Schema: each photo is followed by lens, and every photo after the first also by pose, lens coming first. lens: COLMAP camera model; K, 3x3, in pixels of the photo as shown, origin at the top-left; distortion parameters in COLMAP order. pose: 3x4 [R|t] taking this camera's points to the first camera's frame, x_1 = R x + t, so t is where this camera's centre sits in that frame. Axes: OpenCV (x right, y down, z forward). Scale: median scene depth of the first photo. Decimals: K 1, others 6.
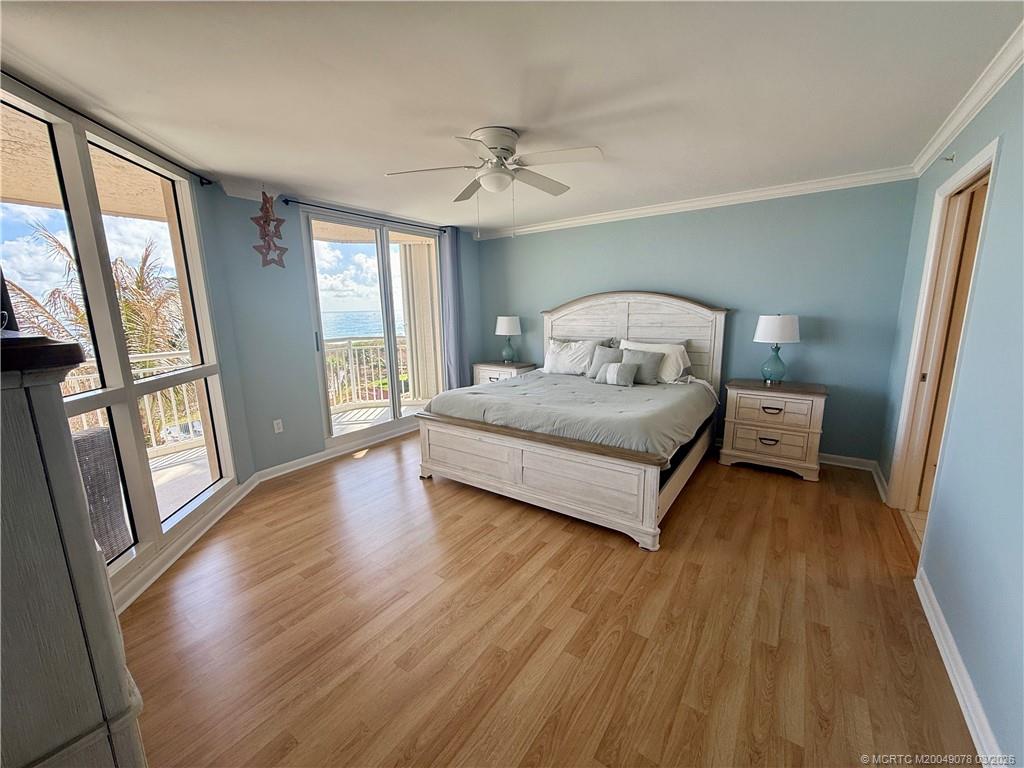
lens RADIAL K [[407.1, 0, 510.8], [0, 407.1, 383.5], [0, 0, 1]] dist [-0.001664, 0.000784]
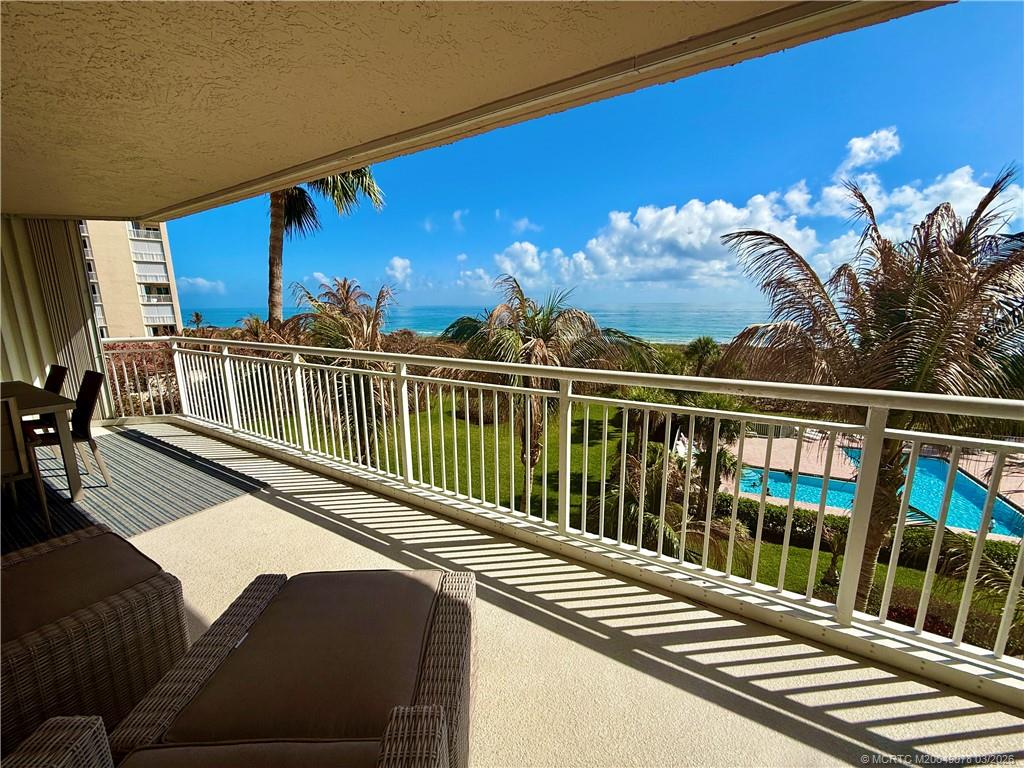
lens RADIAL K [[407.1, 0, 513.3], [0, 407.1, 381.2], [0, 0, 1]] dist [-0.001664, 0.000784]
pose [[0.058878, 0.210801, -0.975754, -1.237202], [-0.178085, 0.963989, 0.197513, -0.185739], [0.982252, 0.162138, 0.094298, 1.246213]]
